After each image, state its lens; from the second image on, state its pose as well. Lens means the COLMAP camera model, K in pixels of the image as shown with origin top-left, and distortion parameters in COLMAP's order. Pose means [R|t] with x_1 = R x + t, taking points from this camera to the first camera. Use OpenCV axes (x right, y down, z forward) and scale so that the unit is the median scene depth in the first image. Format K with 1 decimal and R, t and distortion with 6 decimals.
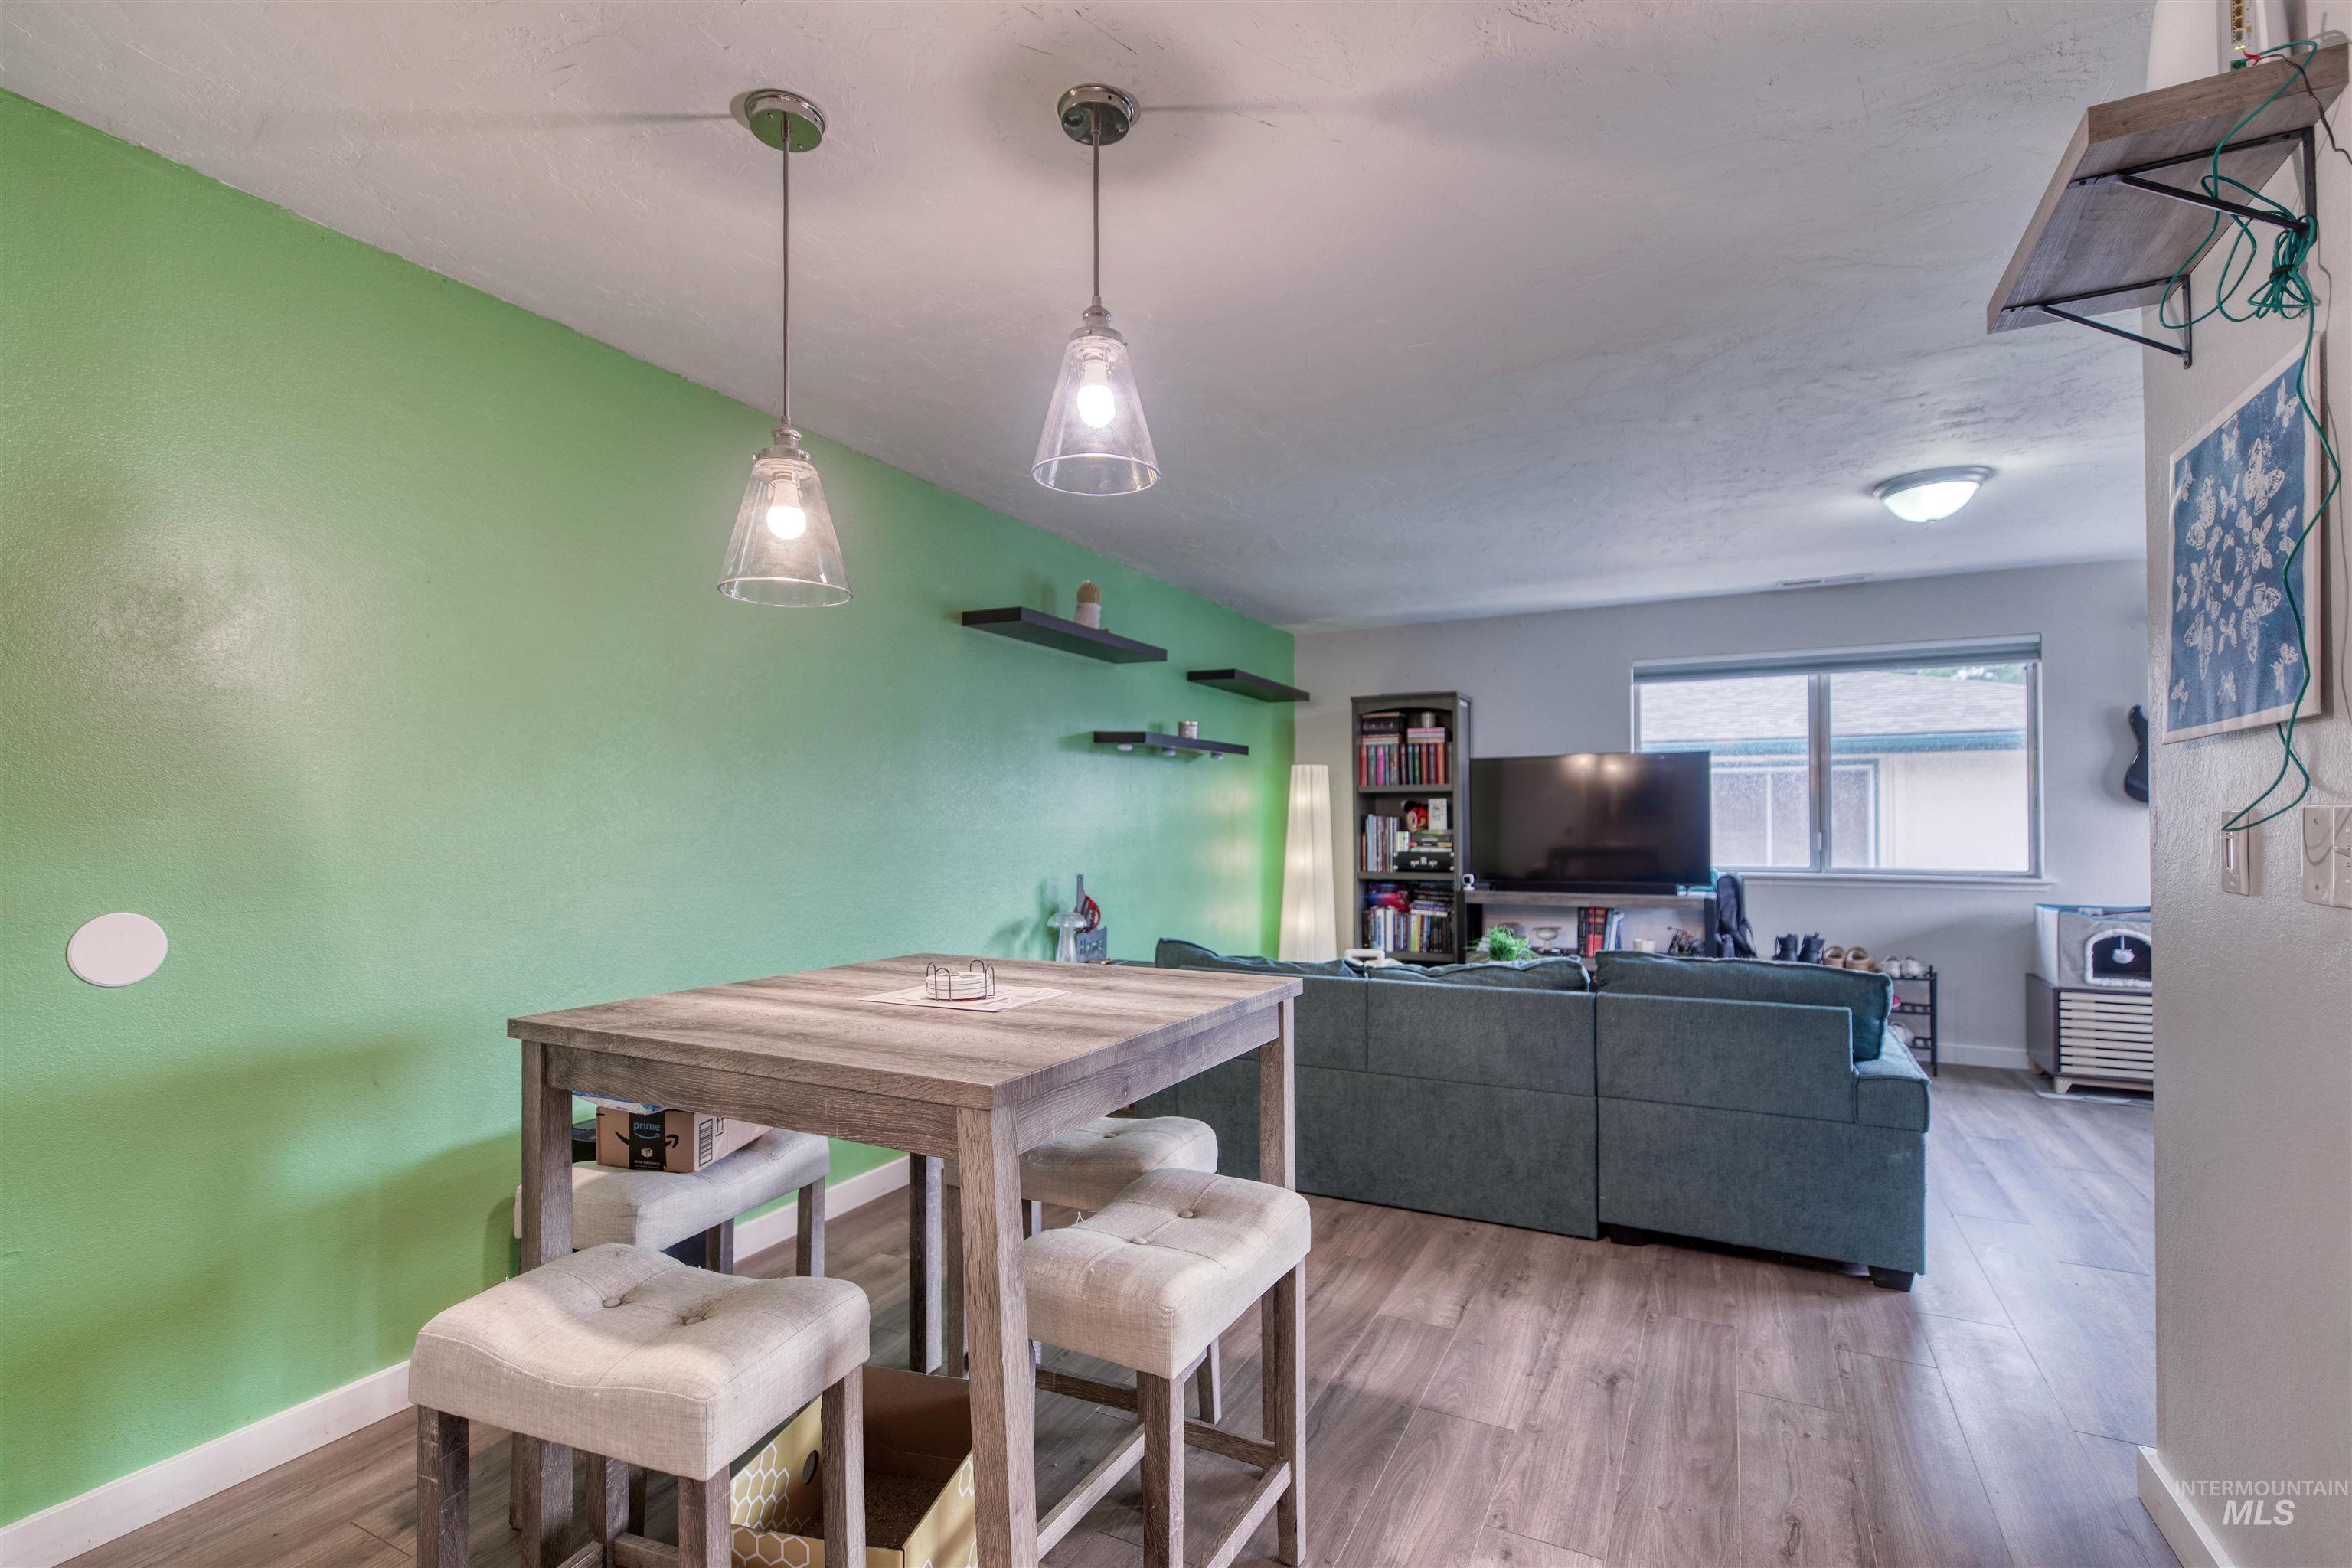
lens RADIAL K [[1058.7, 0, 1159.9], [0, 1058.7, 808.2], [0, 0, 1]] dist [0.004264, -0.000899]
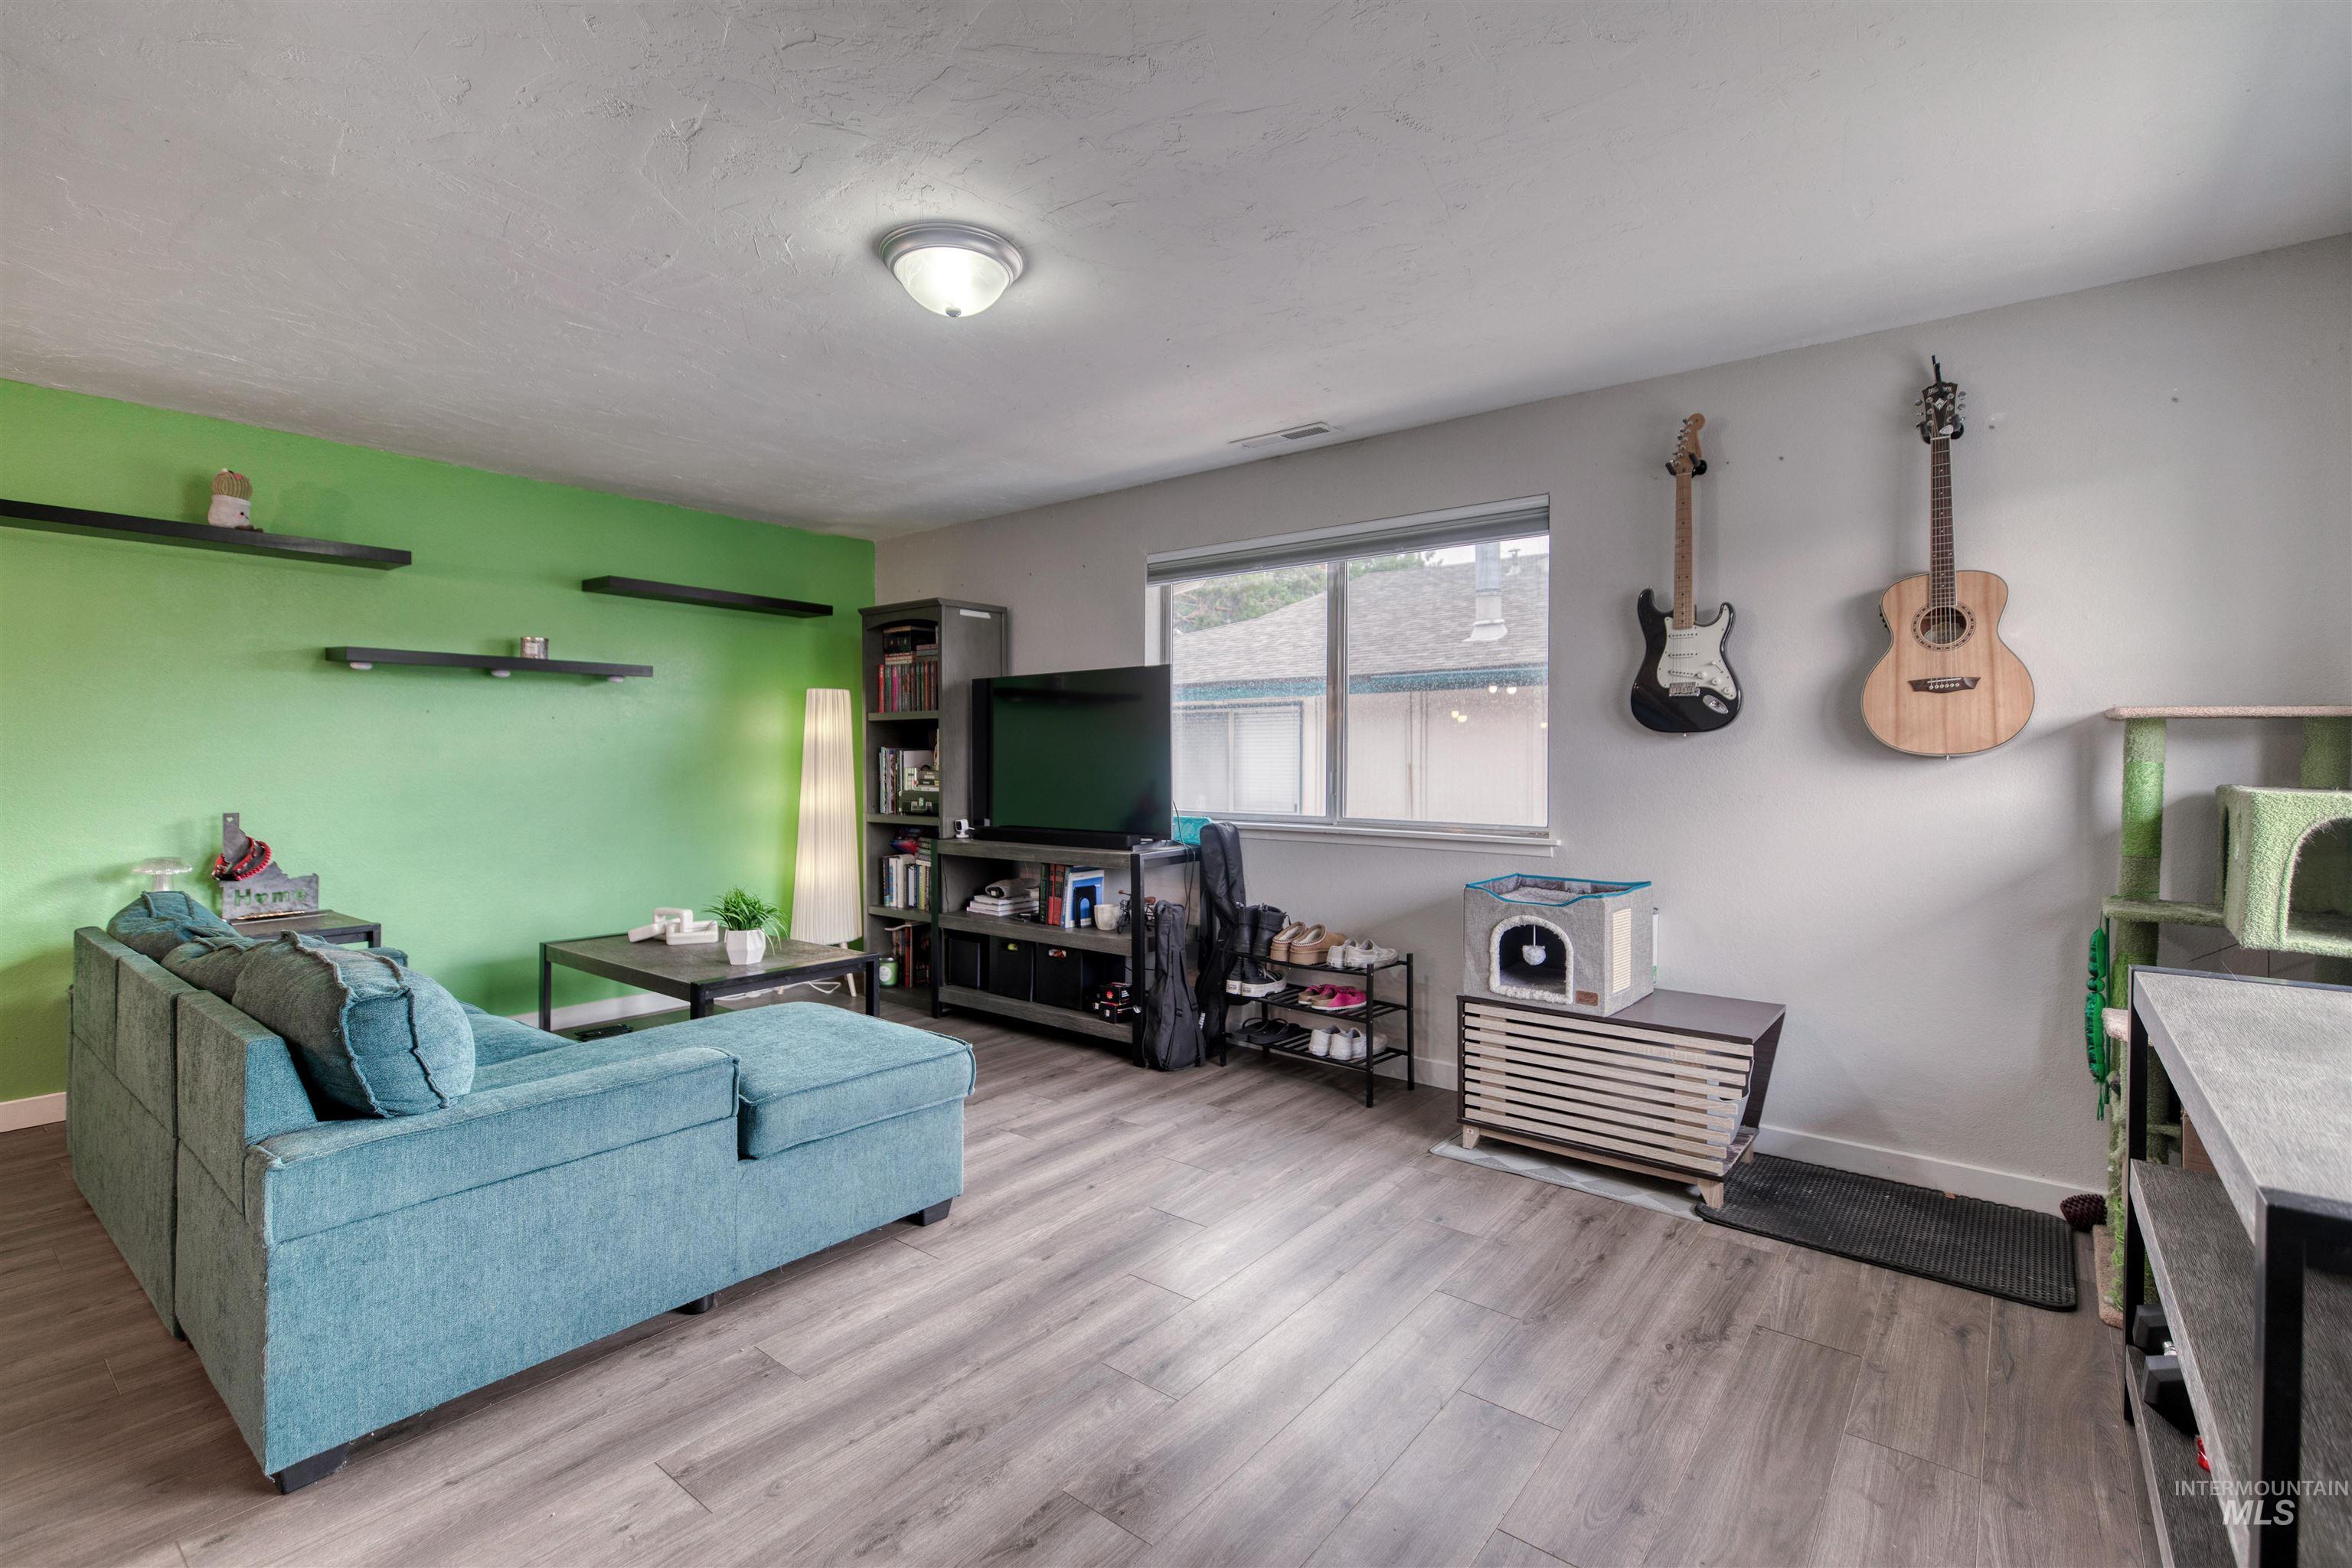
lens RADIAL K [[1058.7, 0, 1160.0], [0, 1058.7, 748.9], [0, 0, 1]] dist [0.004264, -0.000899]
pose [[0.980511, 0.003327, -0.196437, 0.610113], [-0.002810, 0.999992, 0.002909, 0.004533], [0.196445, -0.002300, 0.980512, 0.217338]]
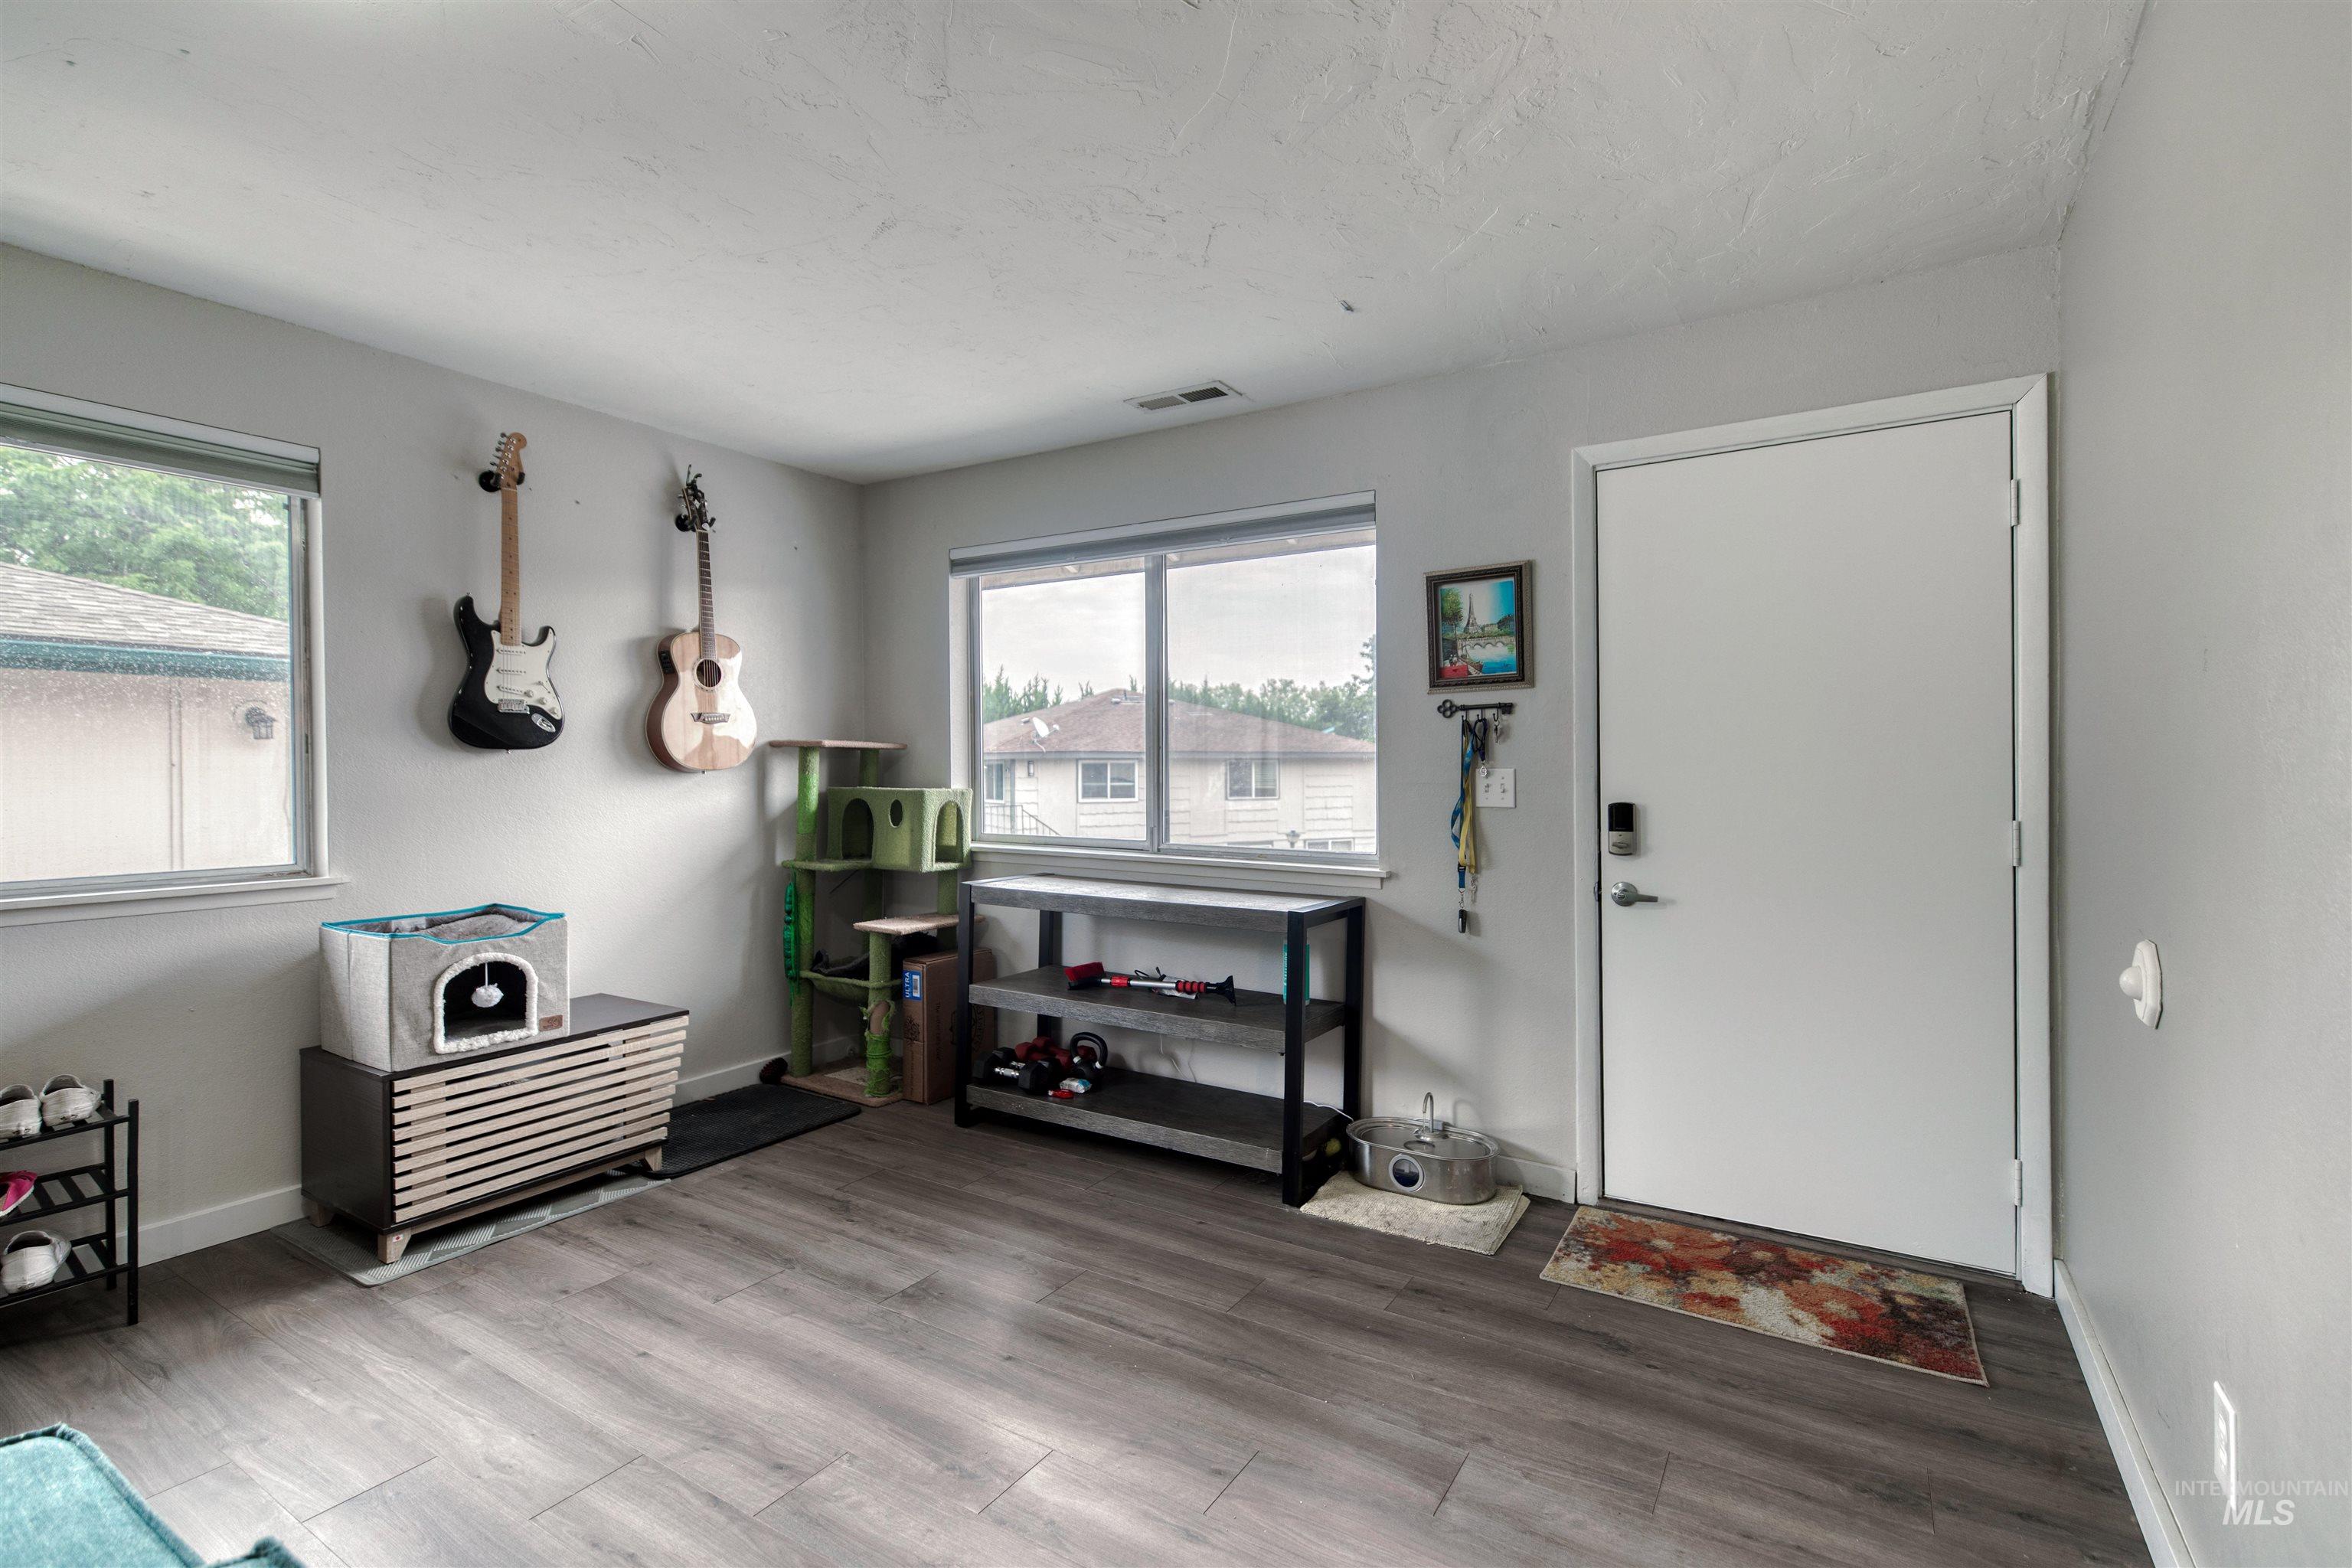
lens RADIAL K [[1058.7, 0, 1199.0], [0, 1058.7, 781.6], [0, 0, 1]] dist [0.004264, -0.000899]
pose [[0.065852, -0.009470, 0.997784, 0.248049], [-0.002412, 0.999951, 0.009650, 0.007239], [-0.997826, -0.003042, 0.065826, 0.418950]]
